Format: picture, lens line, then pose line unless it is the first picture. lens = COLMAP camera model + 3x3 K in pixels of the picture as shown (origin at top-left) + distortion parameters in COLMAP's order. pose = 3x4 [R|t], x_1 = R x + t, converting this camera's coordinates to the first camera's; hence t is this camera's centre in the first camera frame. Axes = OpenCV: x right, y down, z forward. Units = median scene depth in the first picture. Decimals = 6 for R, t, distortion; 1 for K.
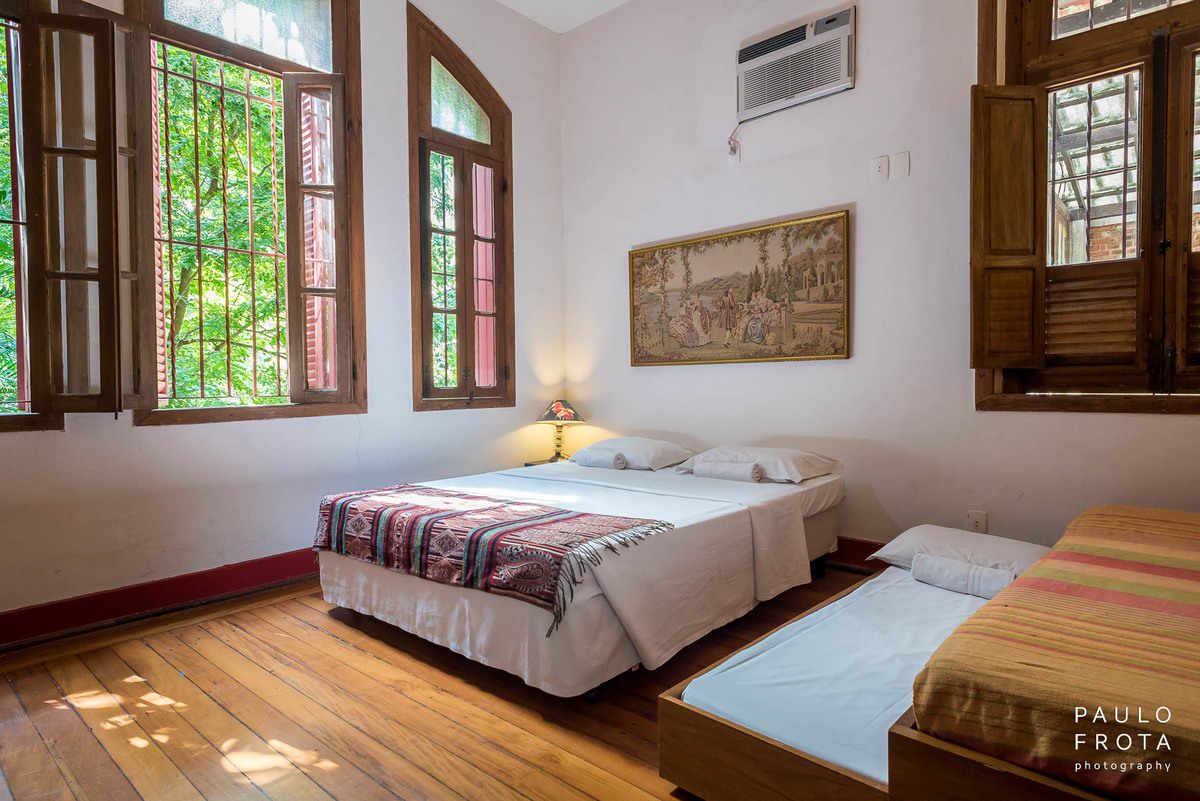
lens RADIAL K [[672.0, 0, 597.7], [0, 672.0, 401.1], [0, 0, 1]] dist [0.007800, -0.000124]
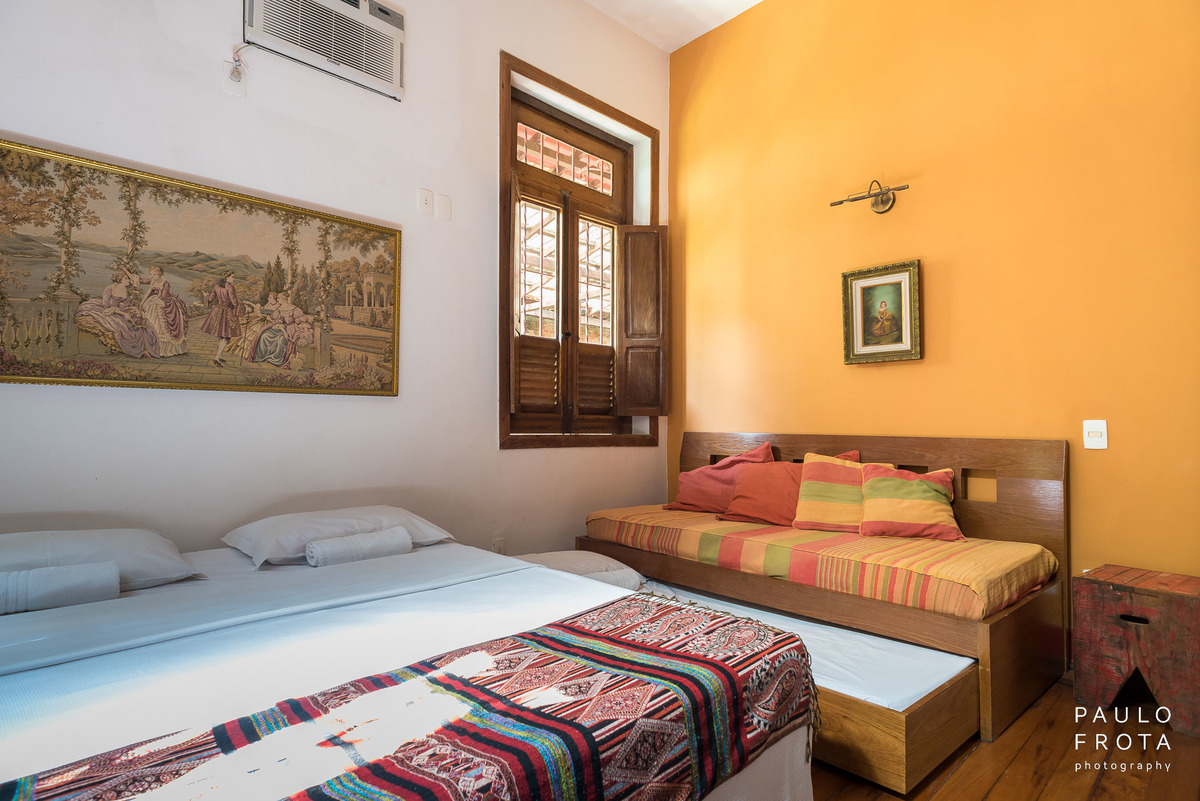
lens RADIAL K [[672.0, 0, 596.3], [0, 672.0, 400.0], [0, 0, 1]] dist [0.007800, -0.000124]
pose [[0.029150, 0.046585, 0.998489, -0.465229], [0.017354, 0.998739, -0.047104, -0.010932], [-0.999424, 0.018700, 0.028305, 0.658521]]
